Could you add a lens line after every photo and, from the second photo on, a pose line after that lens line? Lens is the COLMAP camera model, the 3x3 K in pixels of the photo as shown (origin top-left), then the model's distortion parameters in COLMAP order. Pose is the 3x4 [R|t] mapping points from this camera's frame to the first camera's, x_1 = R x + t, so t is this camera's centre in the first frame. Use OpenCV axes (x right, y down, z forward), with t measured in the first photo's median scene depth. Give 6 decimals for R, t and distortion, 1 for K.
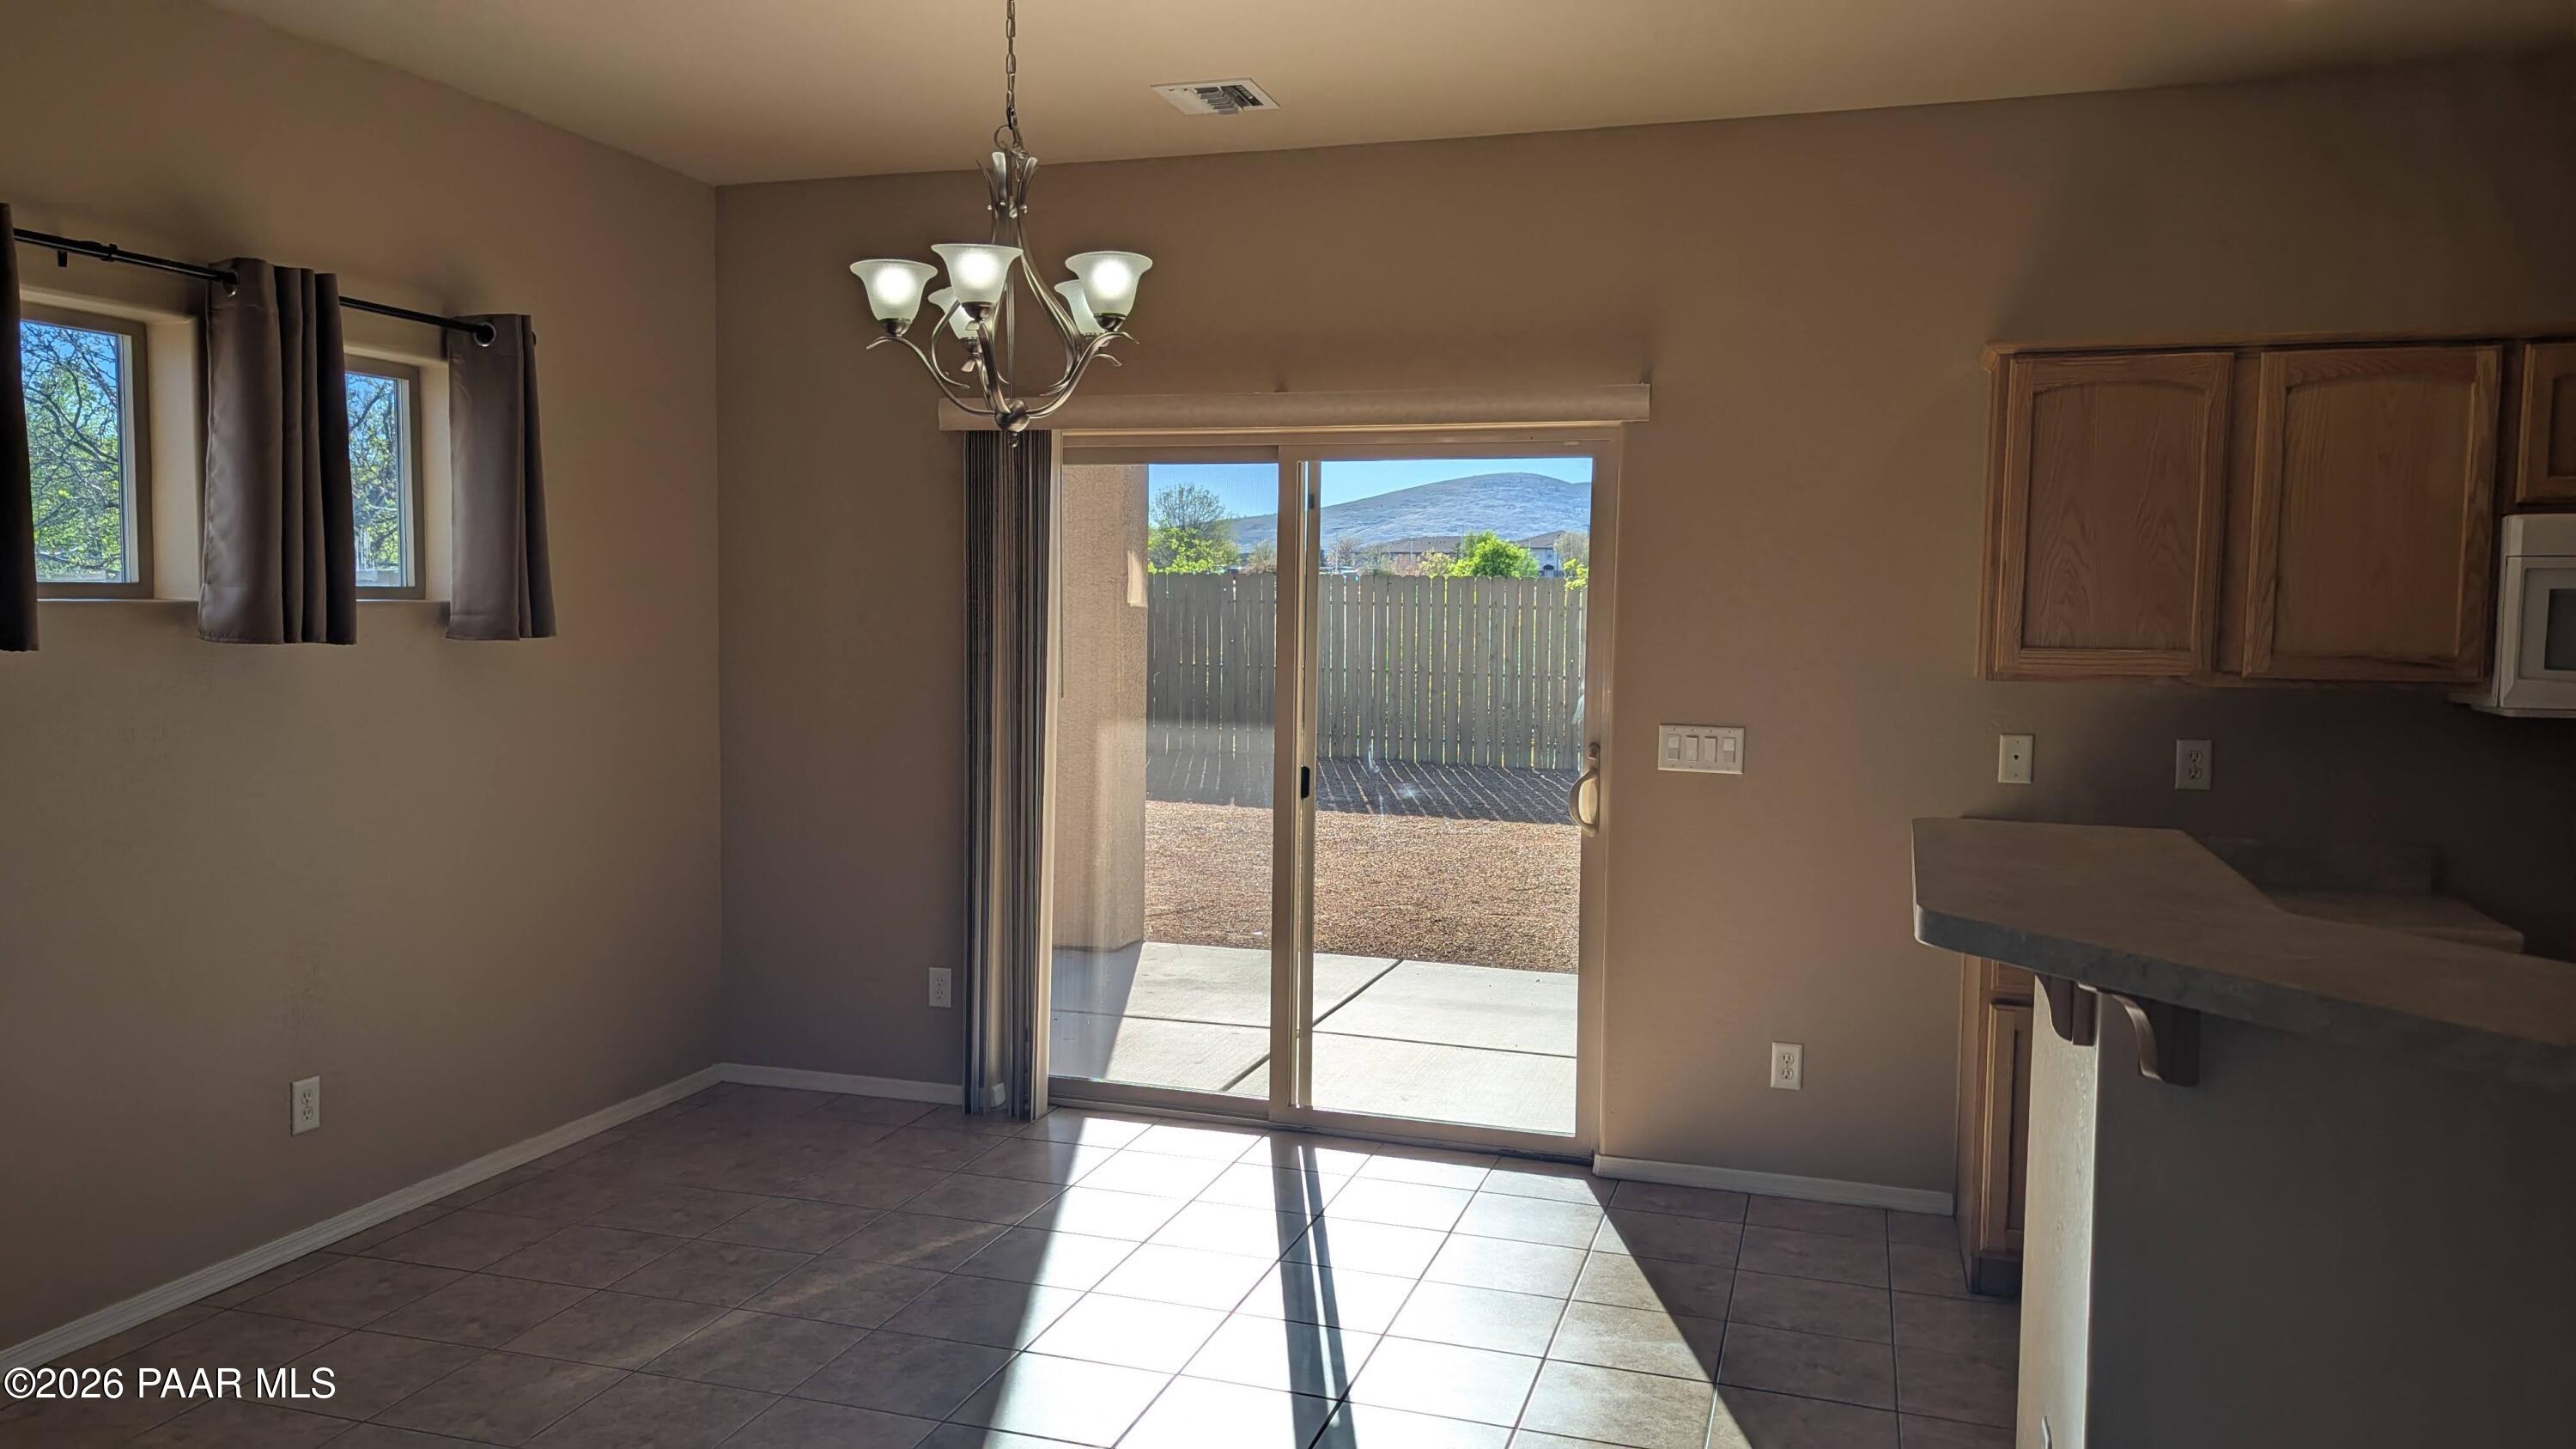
lens RADIAL K [[1813.2, 0, 1288.0], [0, 1813.2, 724.5], [0, 0, 1]] dist [0.070767, -0.066896]
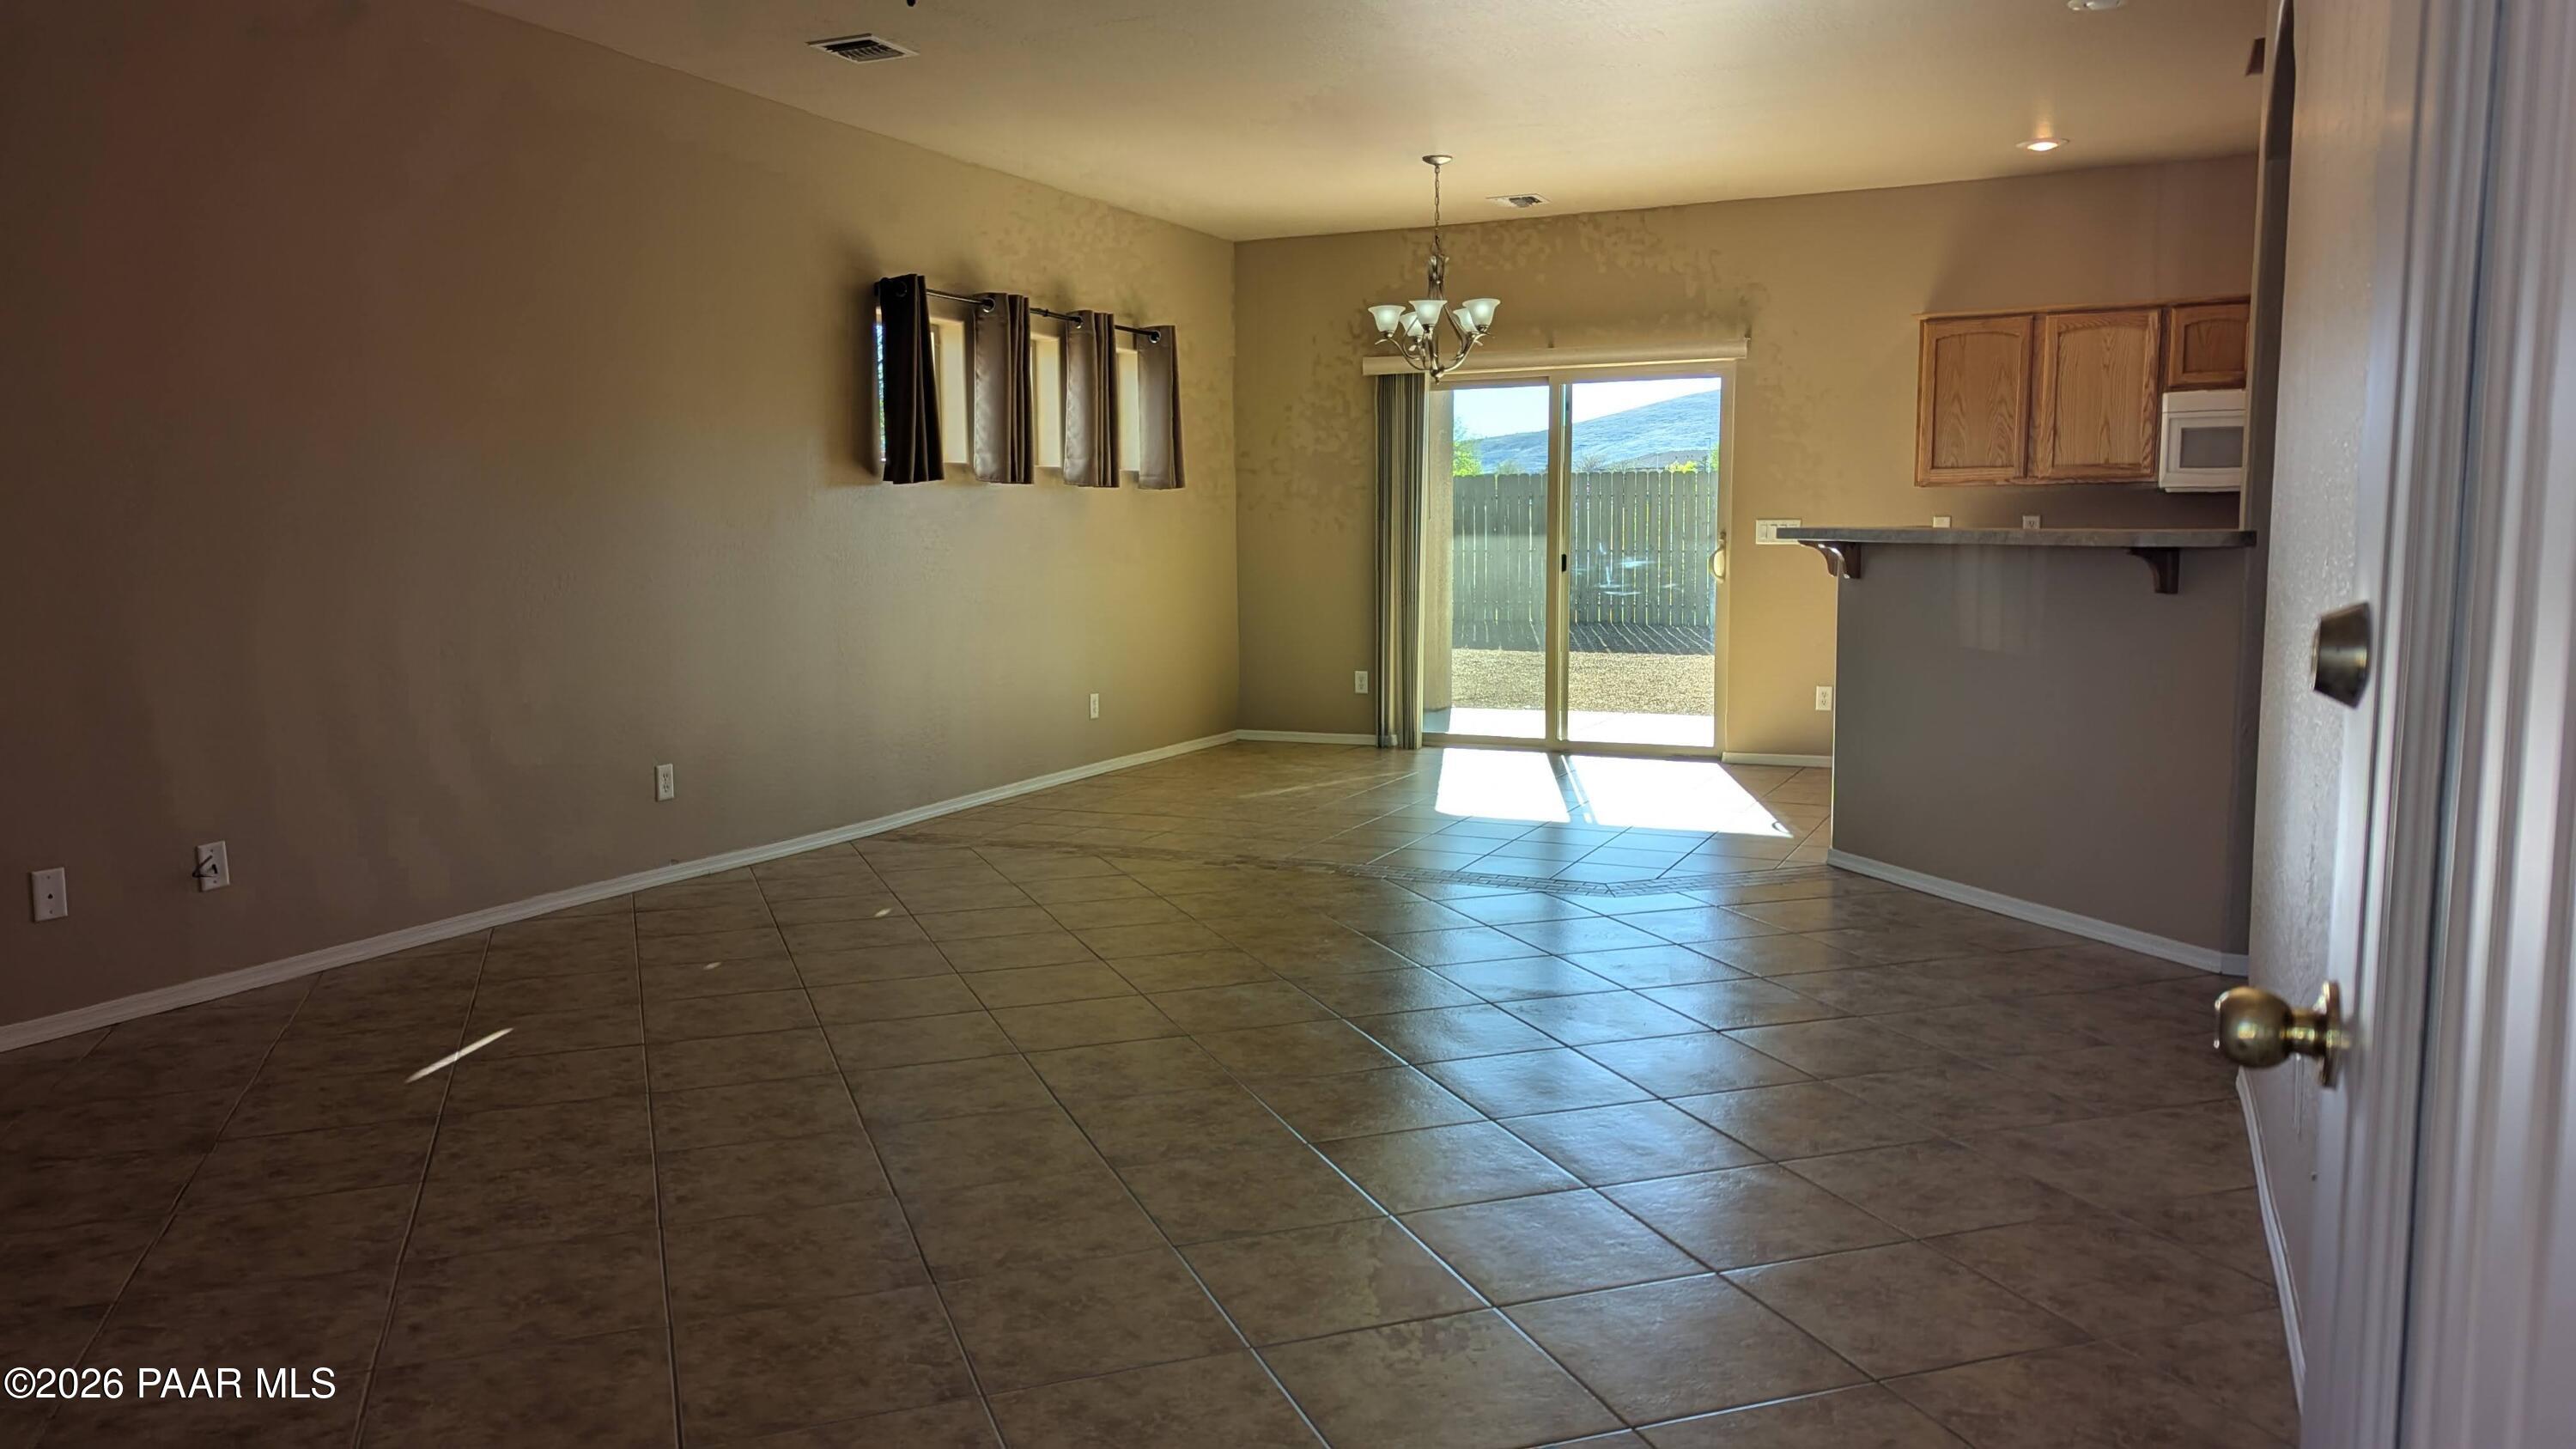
lens RADIAL K [[1840.0, 0, 1271.6], [0, 1840.0, 716.8], [0, 0, 1]] dist [0.064719, -0.067282]
pose [[0.990203, -0.006356, -0.139491, -0.027692], [0.011202, 0.999360, 0.033982, 0.137360], [0.139186, -0.035212, 0.989640, -0.999783]]
